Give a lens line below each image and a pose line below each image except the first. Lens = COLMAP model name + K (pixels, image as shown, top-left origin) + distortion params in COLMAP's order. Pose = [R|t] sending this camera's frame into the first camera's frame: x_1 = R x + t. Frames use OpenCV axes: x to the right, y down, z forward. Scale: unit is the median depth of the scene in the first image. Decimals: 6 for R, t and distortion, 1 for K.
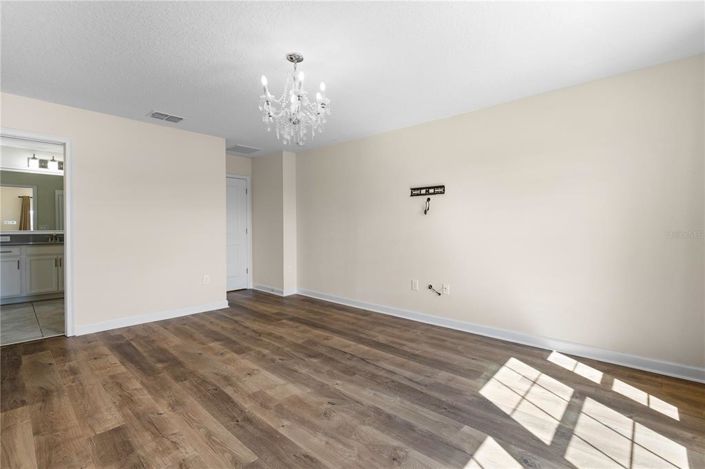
lens RADIAL K [[324.0, 0, 352.0], [0, 324.0, 232.4], [0, 0, 1]] dist [-0.000996, 0.000380]
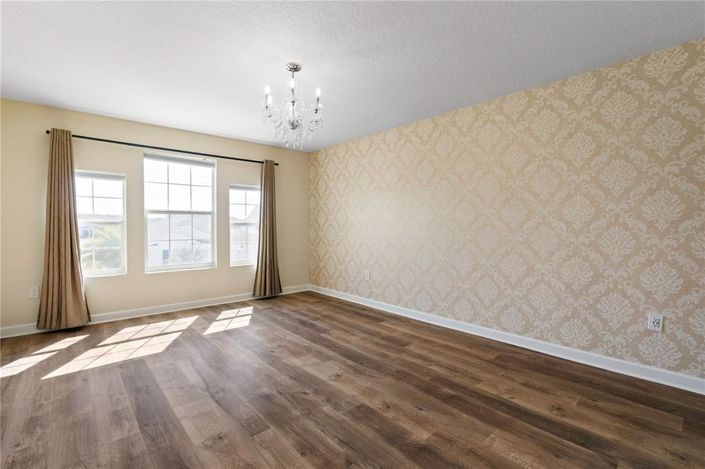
lens RADIAL K [[324.0, 0, 352.4], [0, 324.0, 230.1], [0, 0, 1]] dist [-0.000996, 0.000380]
pose [[-0.995162, -0.000318, 0.098252, -0.457387], [0.002586, 0.999564, 0.029424, -0.033783], [-0.098218, 0.029535, -0.994727, 1.970014]]
